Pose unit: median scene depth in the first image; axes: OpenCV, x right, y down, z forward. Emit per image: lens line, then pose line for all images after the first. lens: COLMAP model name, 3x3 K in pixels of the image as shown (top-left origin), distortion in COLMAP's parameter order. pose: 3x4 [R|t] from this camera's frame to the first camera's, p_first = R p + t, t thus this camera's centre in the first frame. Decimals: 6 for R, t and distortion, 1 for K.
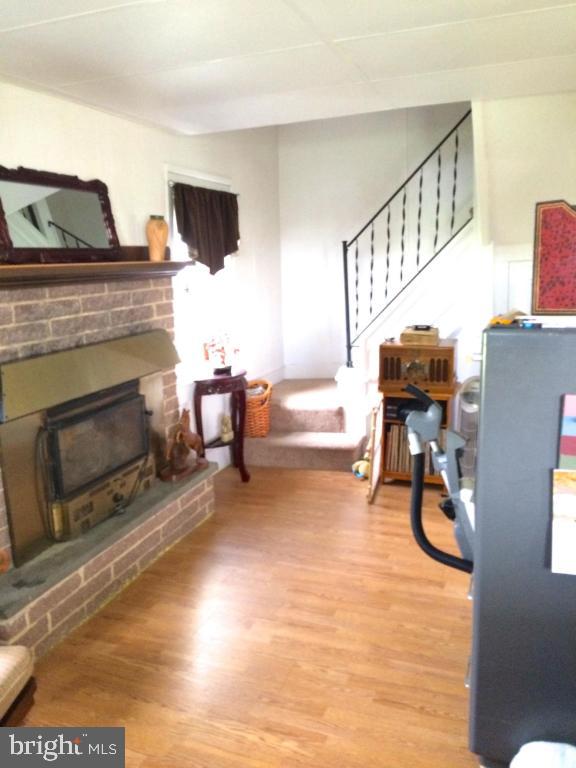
lens RADIAL K [[647.6, 0, 287.9], [0, 647.6, 386.3], [0, 0, 1]] dist [0.014867, -0.009082]
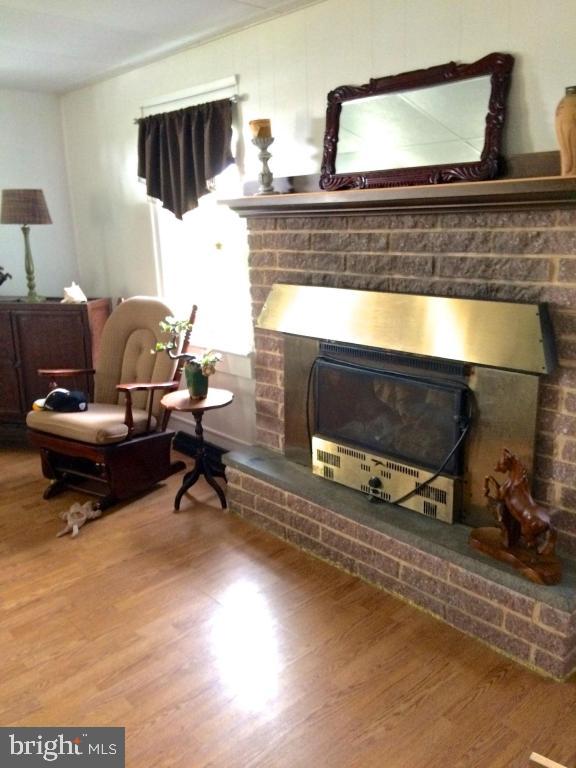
lens RADIAL K [[647.6, 0, 289.1], [0, 647.6, 381.0], [0, 0, 1]] dist [0.014867, -0.009082]
pose [[-0.462978, 0.262580, -0.846583, 0.456418], [-0.130558, 0.924493, 0.358144, -0.230154], [0.876702, 0.276341, -0.393738, 1.217675]]
